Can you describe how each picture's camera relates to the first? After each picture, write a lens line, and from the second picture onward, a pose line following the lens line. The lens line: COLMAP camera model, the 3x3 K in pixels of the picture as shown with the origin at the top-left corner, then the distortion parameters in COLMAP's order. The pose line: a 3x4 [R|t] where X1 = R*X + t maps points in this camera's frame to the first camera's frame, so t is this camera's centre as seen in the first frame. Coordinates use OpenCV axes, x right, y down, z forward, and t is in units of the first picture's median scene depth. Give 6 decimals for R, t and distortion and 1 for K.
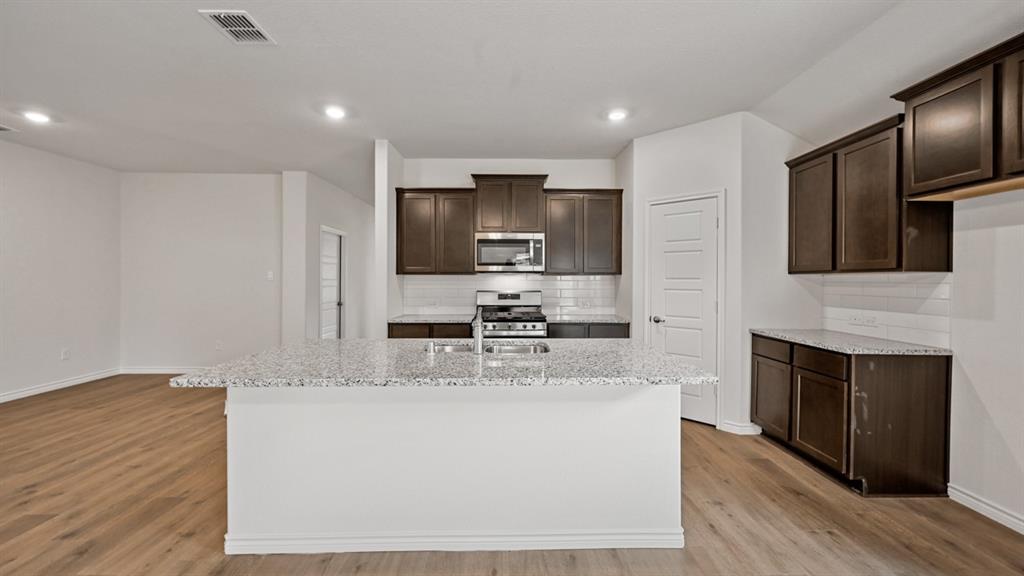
lens RADIAL K [[404.8, 0, 520.1], [0, 404.8, 280.1], [0, 0, 1]] dist [0.003907, -0.000631]
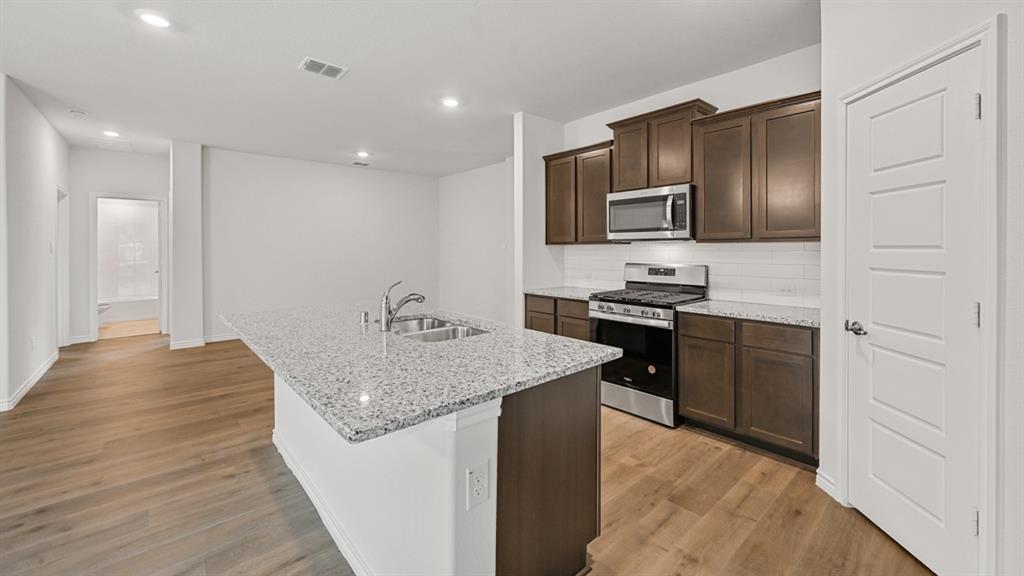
lens RADIAL K [[404.8, 0, 517.0], [0, 404.8, 259.6], [0, 0, 1]] dist [0.003907, -0.000631]
pose [[0.657244, 0.017430, -0.753477, 0.418751], [0.001535, 0.999699, 0.024465, -0.001860], [0.753677, -0.017236, 0.657019, 0.327780]]
